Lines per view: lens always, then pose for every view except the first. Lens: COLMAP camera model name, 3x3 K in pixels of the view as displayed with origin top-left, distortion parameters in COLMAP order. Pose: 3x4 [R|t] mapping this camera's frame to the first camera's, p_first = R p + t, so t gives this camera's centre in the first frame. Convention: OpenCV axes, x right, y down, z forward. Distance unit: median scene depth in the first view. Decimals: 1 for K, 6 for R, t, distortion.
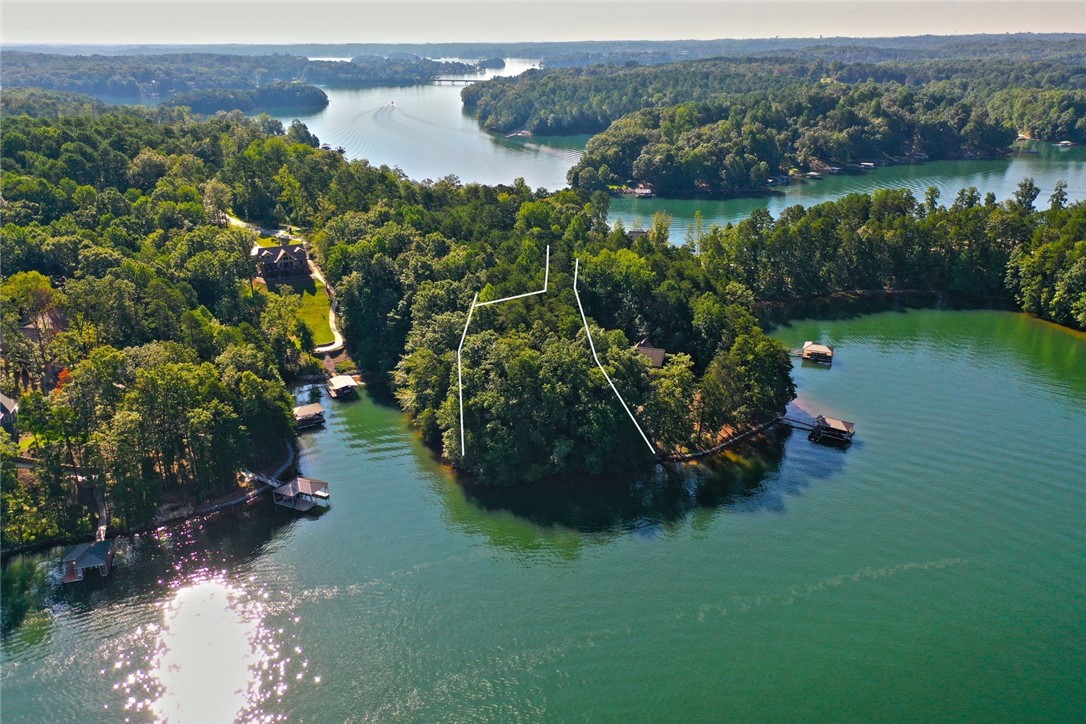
lens RADIAL K [[858.0, 0, 543.2], [0, 858.0, 360.5], [0, 0, 1]] dist [0.019656, 0.006425]
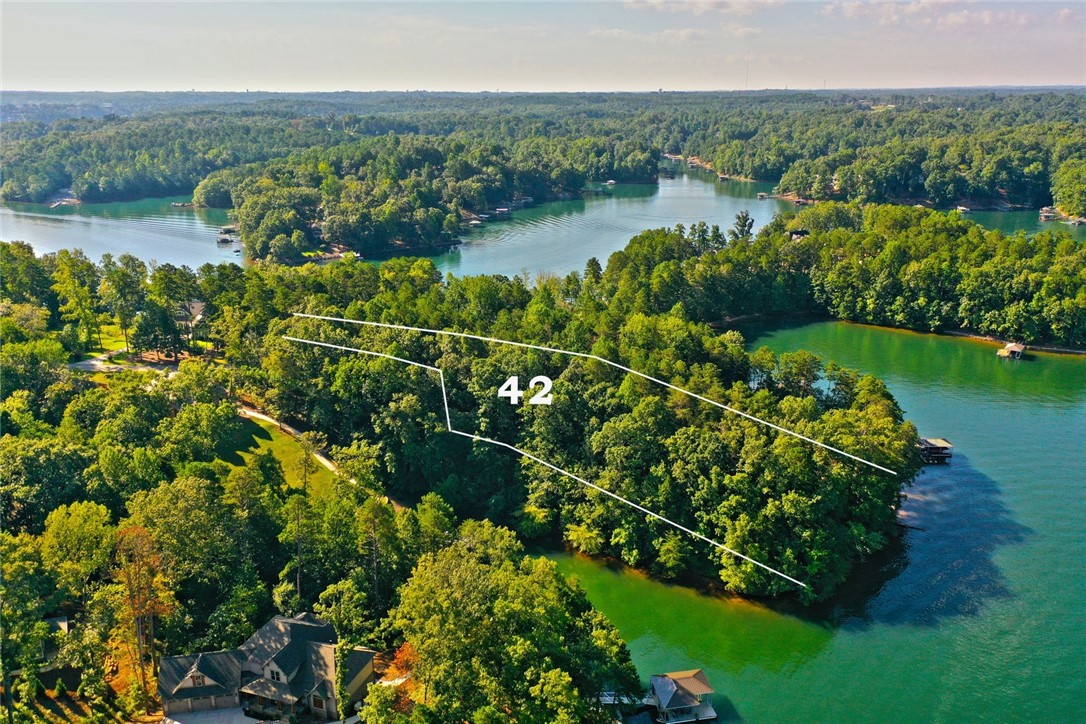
lens RADIAL K [[858.0, 0, 543.1], [0, 858.0, 363.5], [0, 0, 1]] dist [0.019656, 0.006425]
pose [[0.797066, -0.174036, 0.578270, -0.227954], [0.204405, 0.978802, 0.012836, -0.047826], [-0.568246, 0.107970, 0.815744, 0.136943]]
